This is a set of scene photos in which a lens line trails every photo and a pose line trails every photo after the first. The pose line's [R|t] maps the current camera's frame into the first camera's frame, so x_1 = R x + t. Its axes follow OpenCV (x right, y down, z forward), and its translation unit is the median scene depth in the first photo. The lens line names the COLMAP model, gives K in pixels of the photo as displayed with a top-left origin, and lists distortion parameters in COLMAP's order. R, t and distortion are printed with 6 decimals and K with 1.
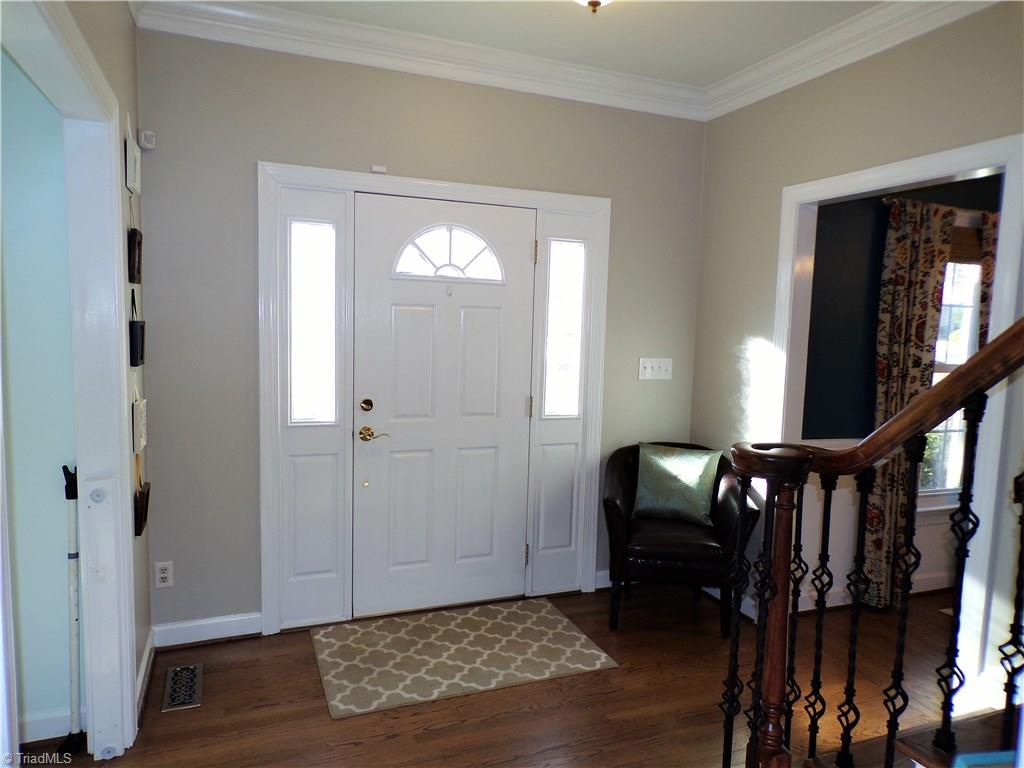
lens RADIAL K [[692.0, 0, 509.0], [0, 692.0, 394.6], [0, 0, 1]] dist [0.000347, 0.005305]
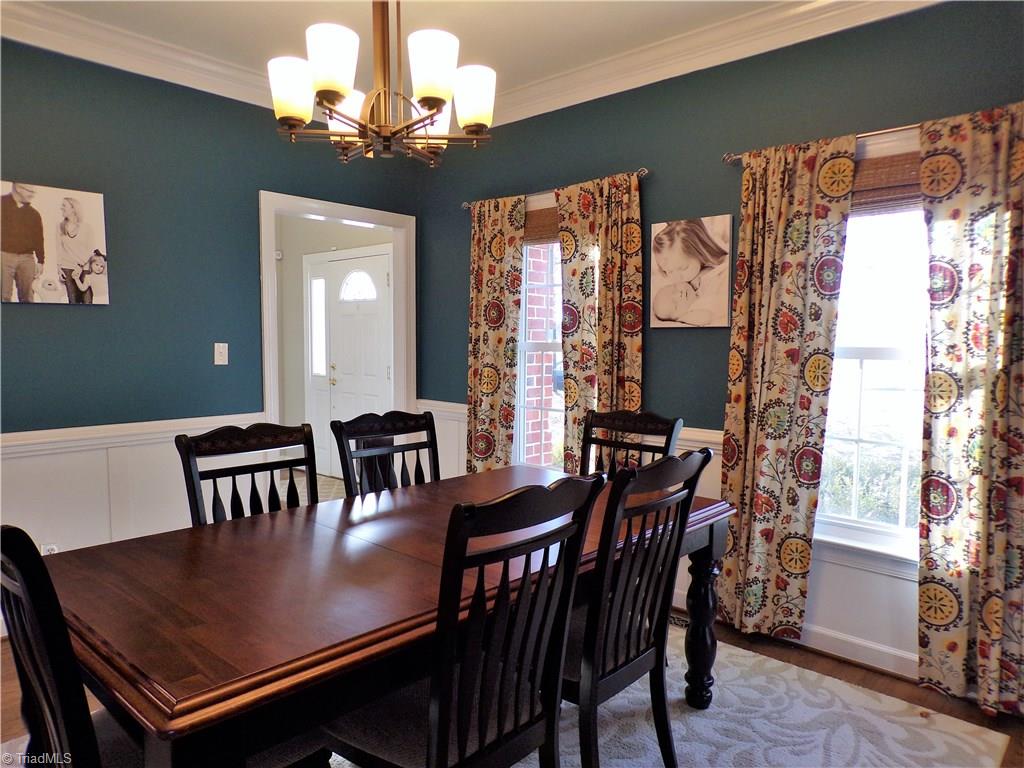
lens RADIAL K [[692.0, 0, 509.0], [0, 692.0, 394.6], [0, 0, 1]] dist [0.000347, 0.005305]
pose [[0.446771, 0.040135, -0.893748, 1.797950], [-0.073823, 0.997240, 0.007879, 0.040743], [0.891597, 0.062459, 0.448501, 0.565180]]
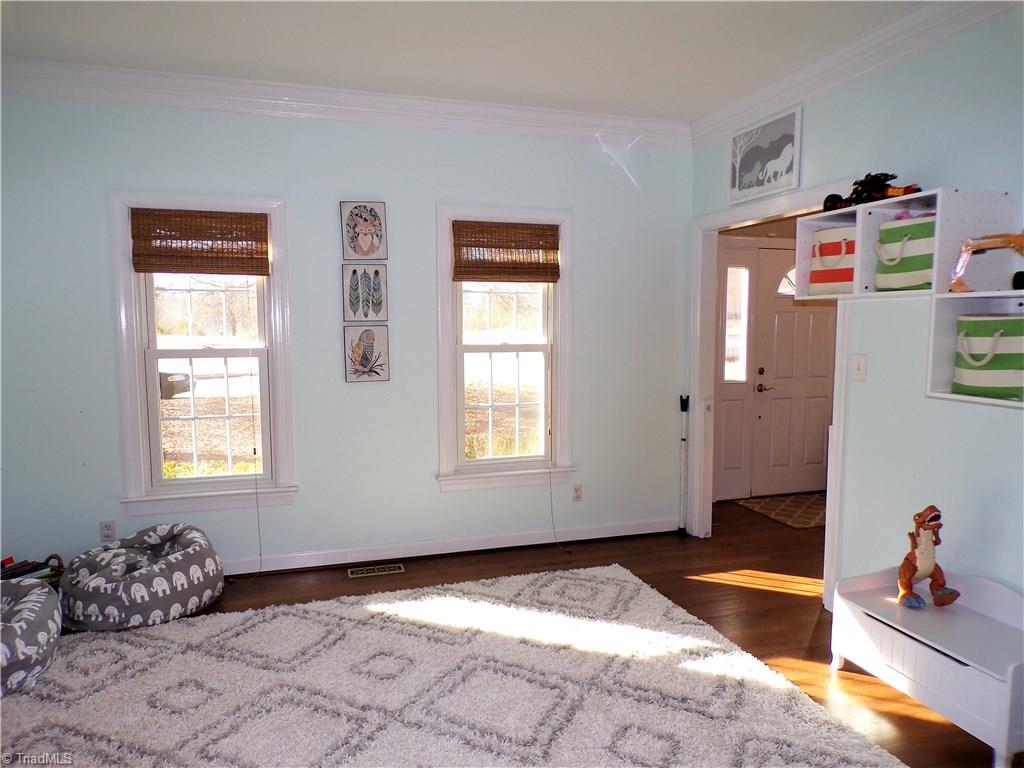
lens RADIAL K [[692.0, 0, 509.0], [0, 692.0, 394.6], [0, 0, 1]] dist [0.000347, 0.005305]
pose [[0.996764, -0.016306, -0.078708, -0.698526], [0.015832, 0.999853, -0.006643, 0.074696], [0.078804, 0.005375, 0.996876, -0.768093]]
